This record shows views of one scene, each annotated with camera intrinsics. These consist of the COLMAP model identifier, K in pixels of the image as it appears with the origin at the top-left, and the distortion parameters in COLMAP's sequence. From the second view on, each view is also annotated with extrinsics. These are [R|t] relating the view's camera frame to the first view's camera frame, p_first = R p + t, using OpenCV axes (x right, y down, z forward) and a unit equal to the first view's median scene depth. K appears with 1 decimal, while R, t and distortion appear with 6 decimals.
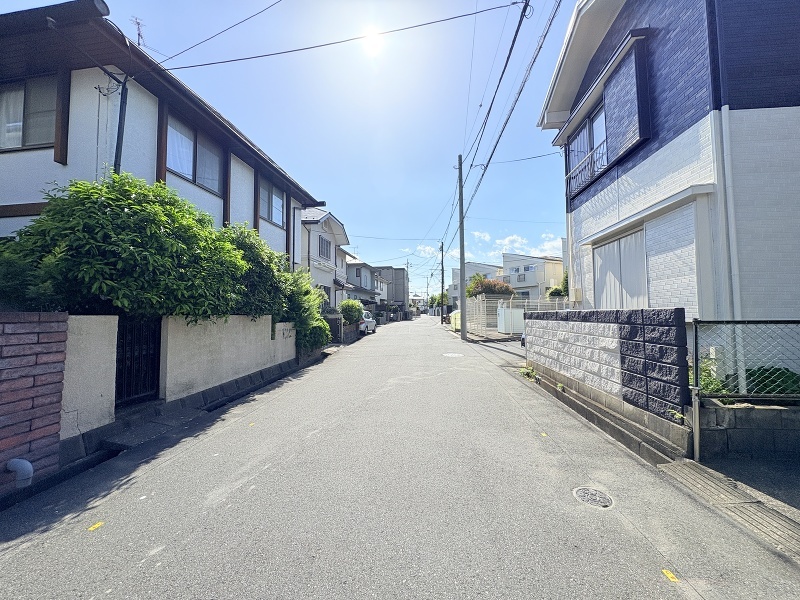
lens RADIAL K [[317.0, 0, 398.4], [0, 317.0, 299.9], [0, 0, 1]] dist [-0.001850, 0.000846]
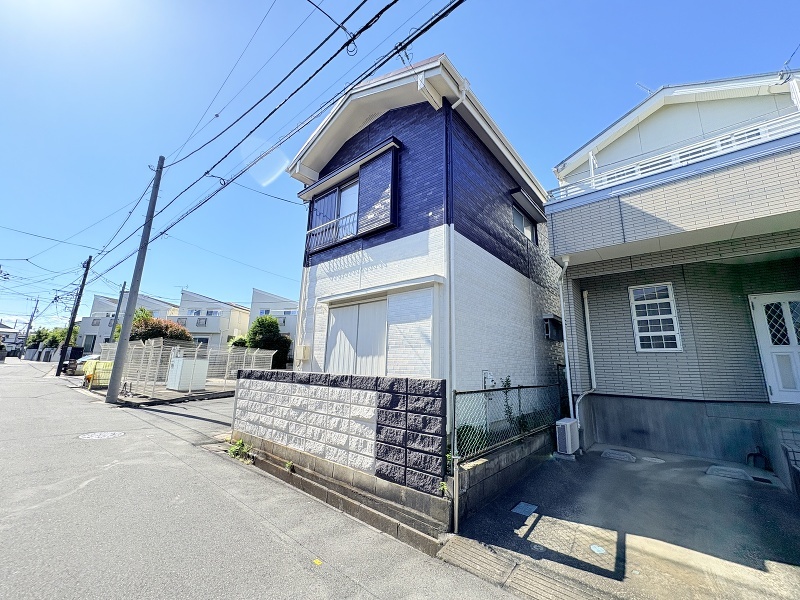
lens RADIAL K [[317.0, 0, 401.6], [0, 317.0, 300.2], [0, 0, 1]] dist [-0.001850, 0.000846]
pose [[0.571332, 0.192622, 0.797795, -0.067622], [-0.068231, 0.979851, -0.187715, -0.015686], [-0.817878, 0.052813, 0.572963, 0.262784]]
